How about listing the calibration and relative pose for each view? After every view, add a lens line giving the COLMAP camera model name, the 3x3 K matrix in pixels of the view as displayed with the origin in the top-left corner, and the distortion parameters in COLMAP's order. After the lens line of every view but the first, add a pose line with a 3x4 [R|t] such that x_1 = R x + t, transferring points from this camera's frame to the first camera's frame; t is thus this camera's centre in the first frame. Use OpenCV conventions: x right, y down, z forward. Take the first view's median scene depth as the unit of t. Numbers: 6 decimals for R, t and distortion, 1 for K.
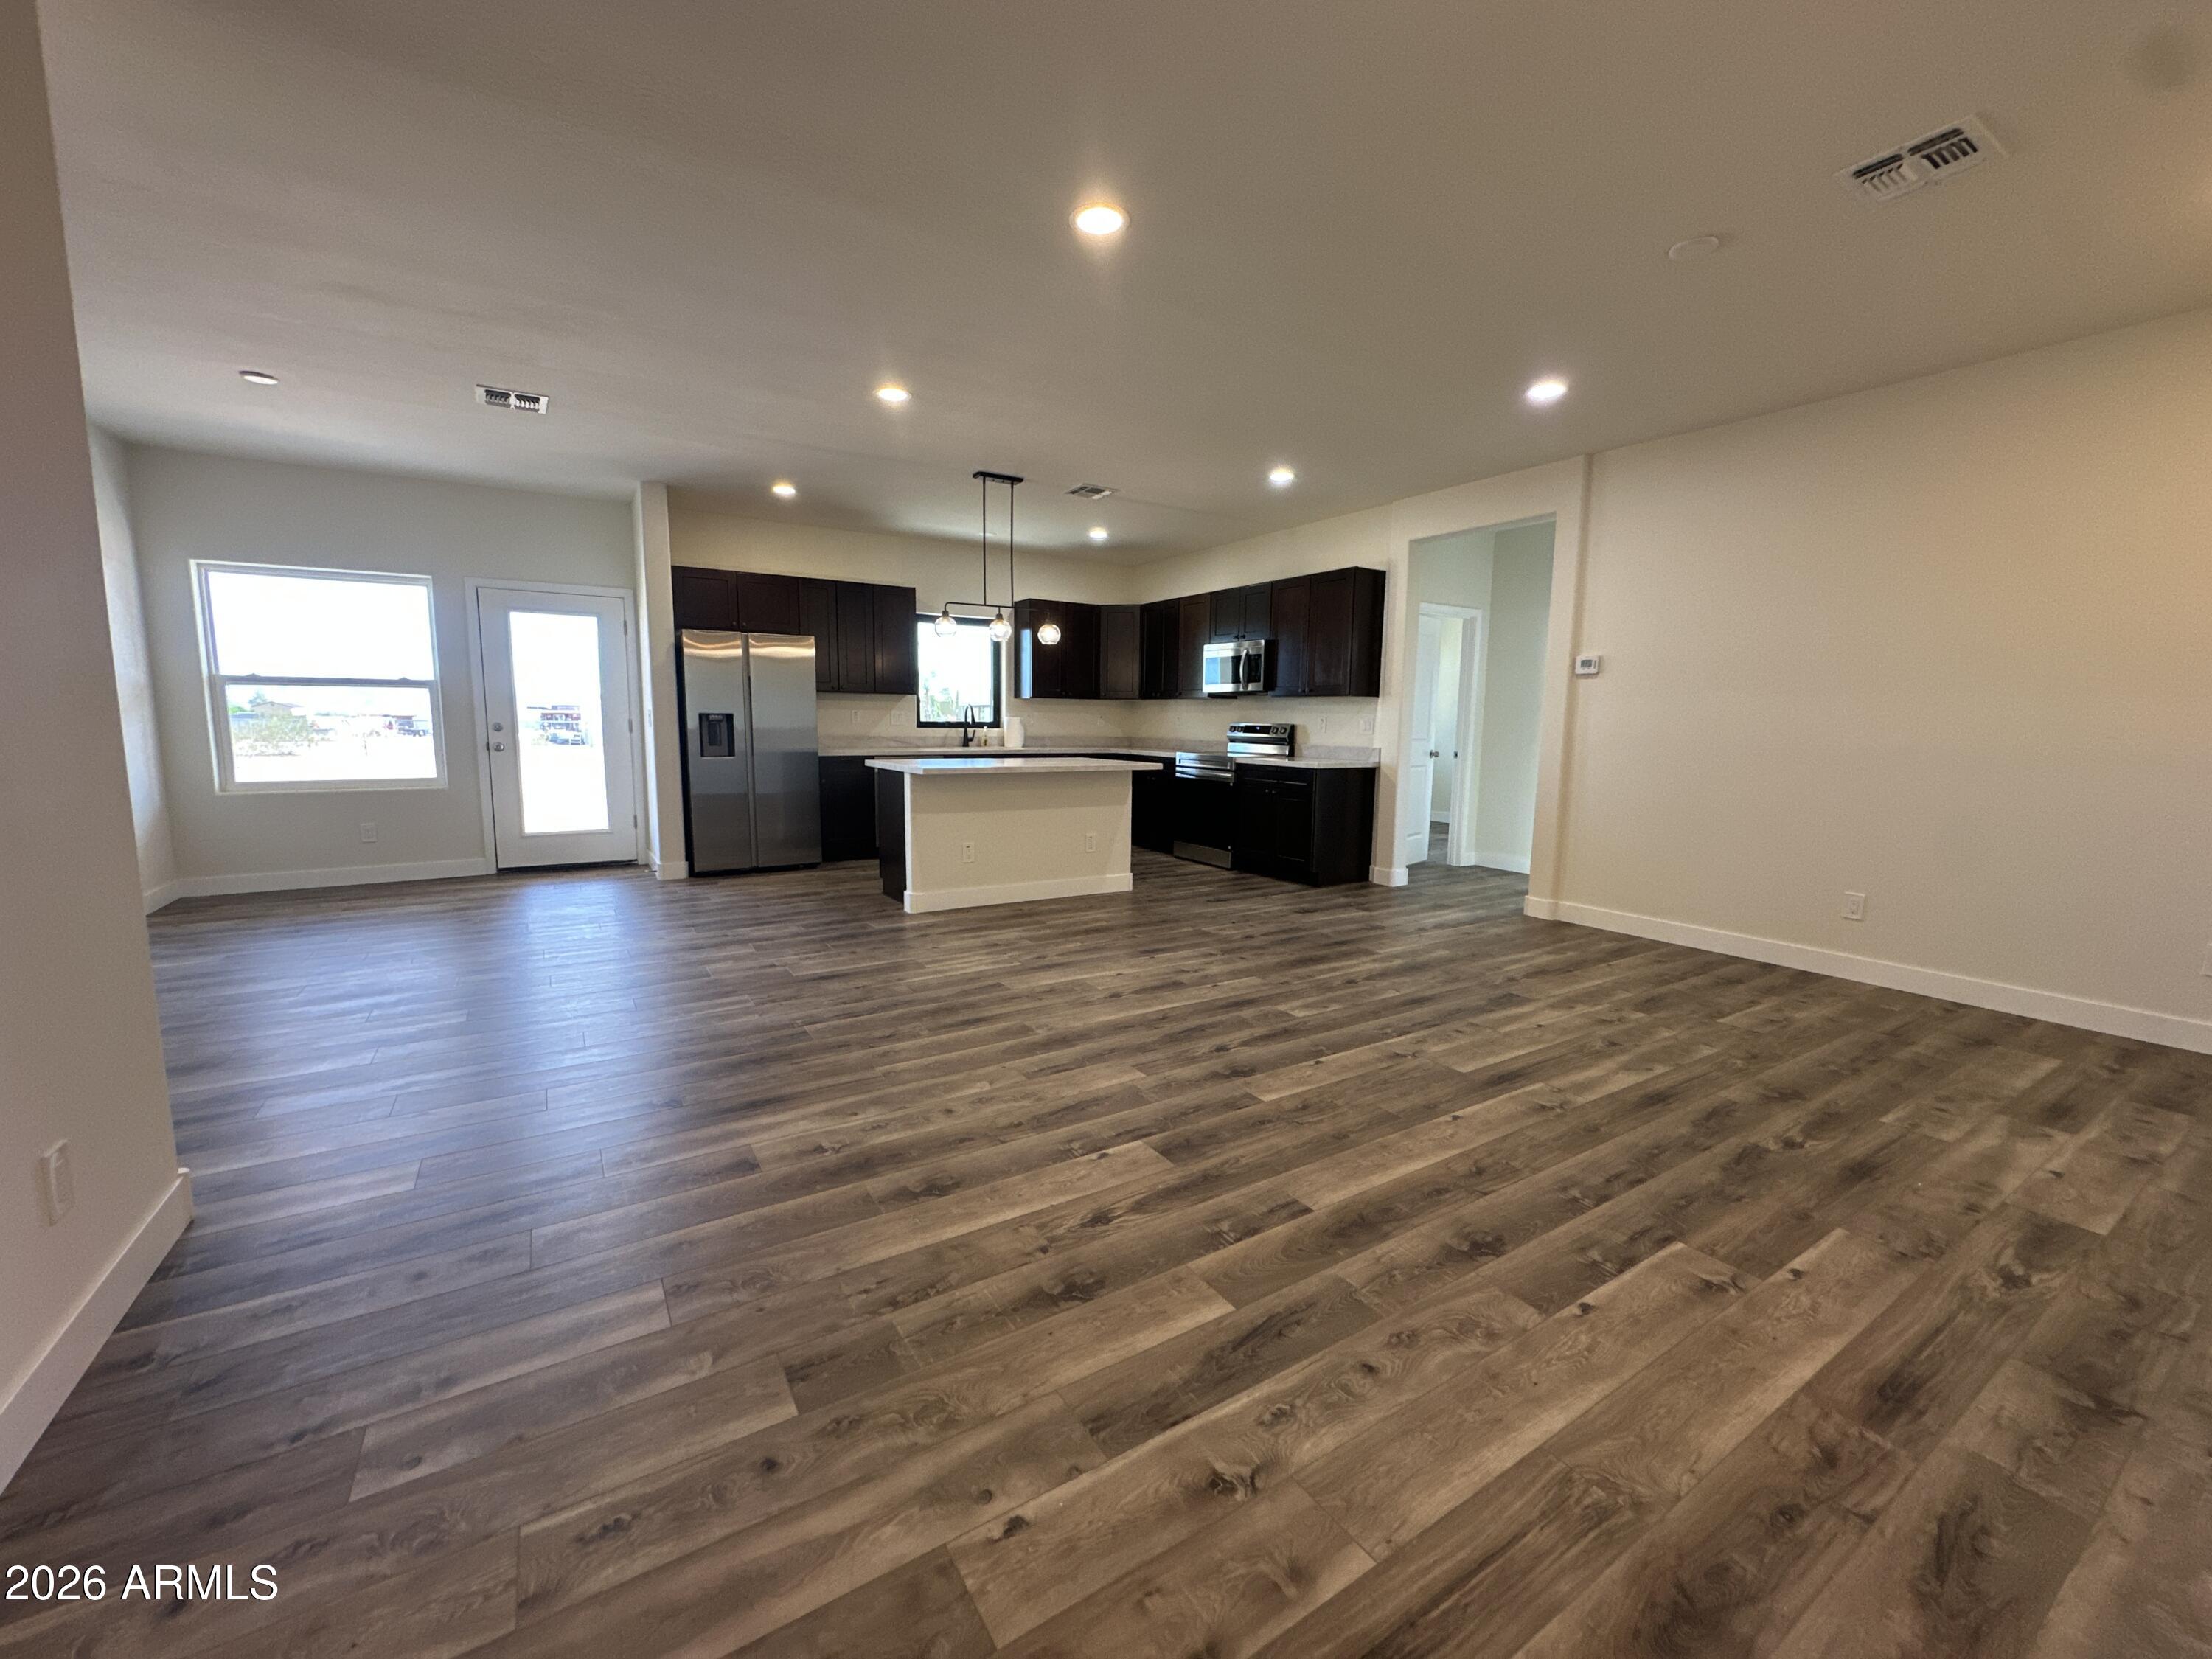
lens RADIAL K [[886.5, 0, 1108.6], [0, 886.5, 830.6], [0, 0, 1]] dist [-0.004619, 0.000062]
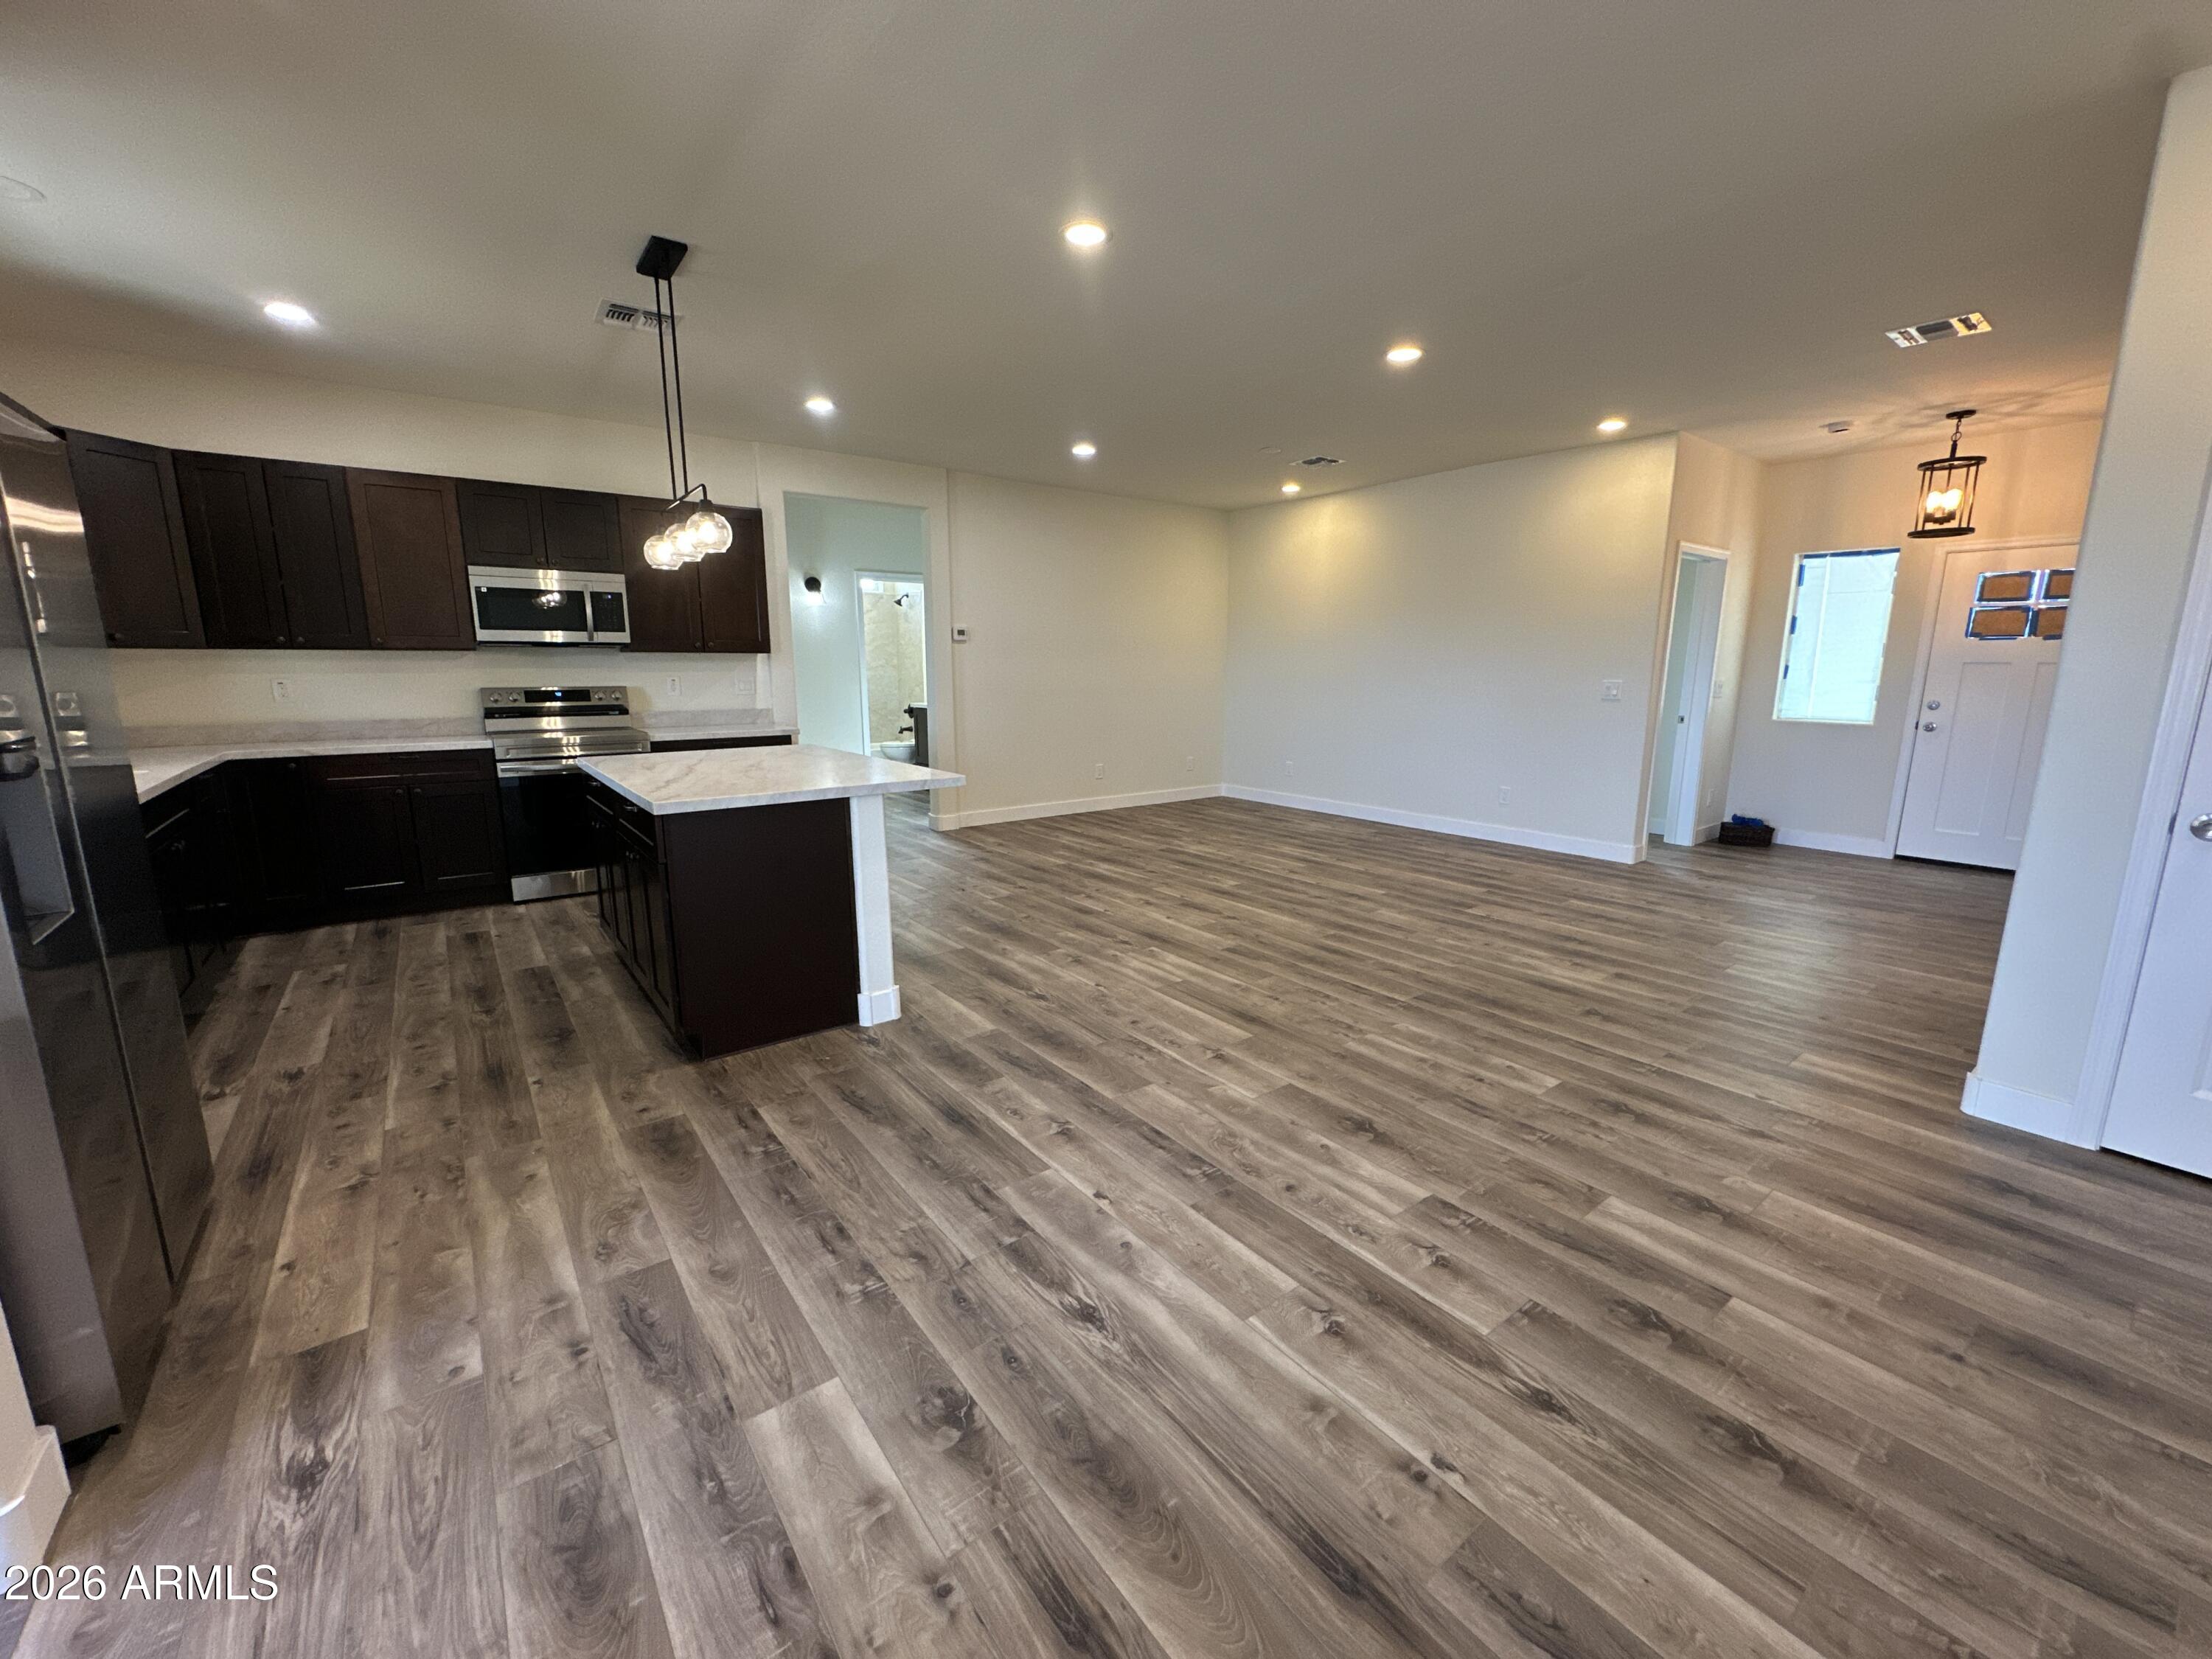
lens RADIAL K [[886.5, 0, 1108.6], [0, 886.5, 830.6], [0, 0, 1]] dist [-0.004619, 0.000062]
pose [[-0.086640, -0.198590, 0.976246, -1.191889], [0.119965, 0.970720, 0.208113, -0.212484], [-0.988990, 0.135146, -0.060280, 1.273874]]
